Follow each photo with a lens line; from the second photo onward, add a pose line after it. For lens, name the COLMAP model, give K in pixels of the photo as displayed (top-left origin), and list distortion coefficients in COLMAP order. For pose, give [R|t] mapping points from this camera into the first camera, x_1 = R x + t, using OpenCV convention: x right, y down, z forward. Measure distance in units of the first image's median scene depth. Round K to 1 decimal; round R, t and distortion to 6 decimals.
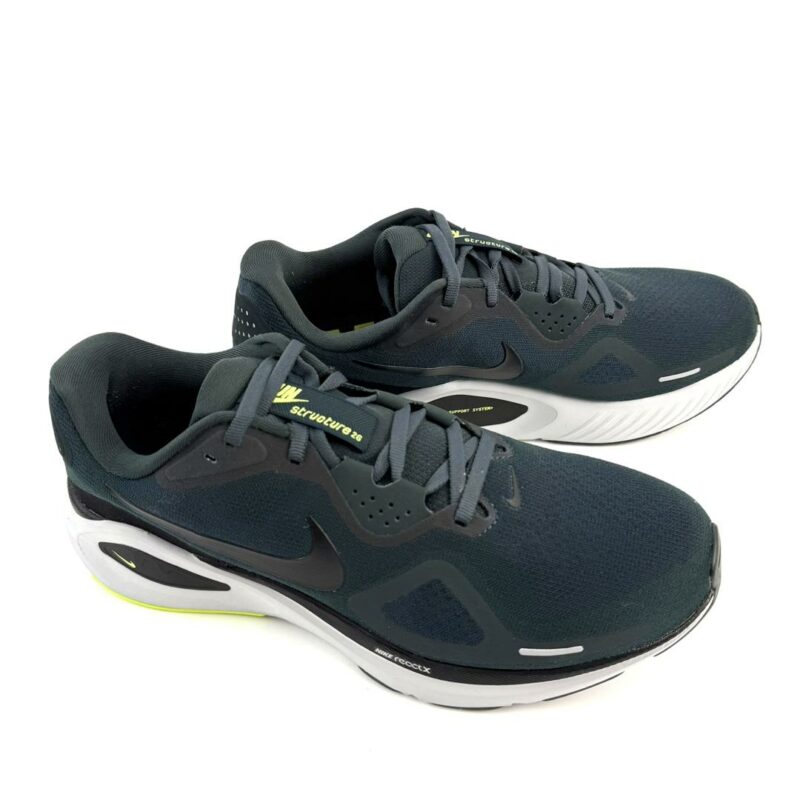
lens RADIAL K [[674.1, 0, 400.0], [0, 674.1, 400.0], [0, 0, 1]] dist [0.119771, -0.238072]
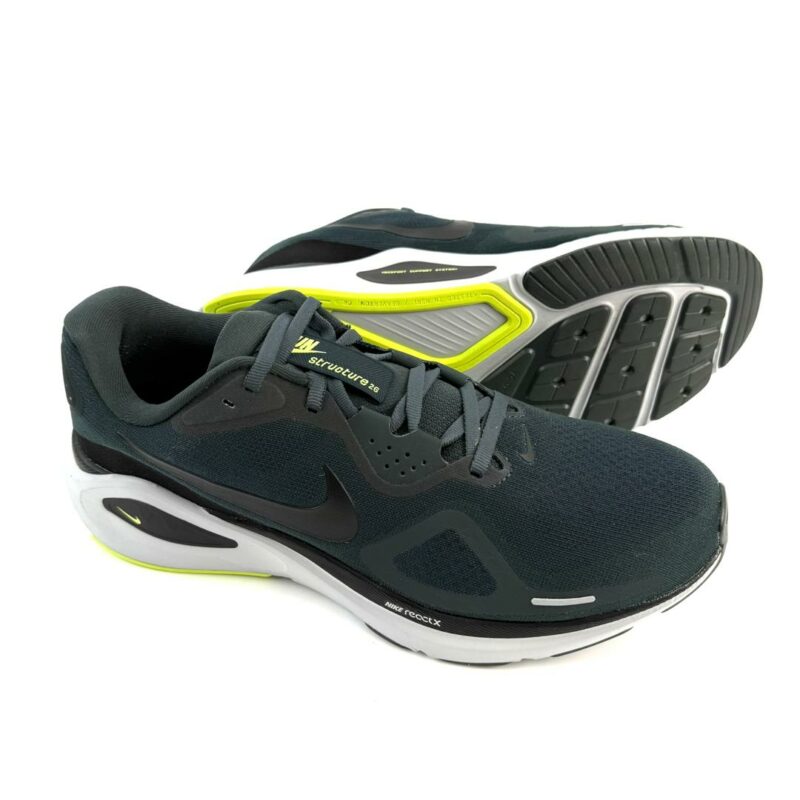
lens RADIAL K [[674.1, 0, 400.0], [0, 674.1, 400.0], [0, 0, 1]] dist [0.119771, -0.238072]
pose [[0.998999, 0.027977, 0.034912, -0.060049], [-0.026772, 0.999045, -0.034536, 0.105596], [-0.035845, 0.033567, 0.998793, -0.007468]]
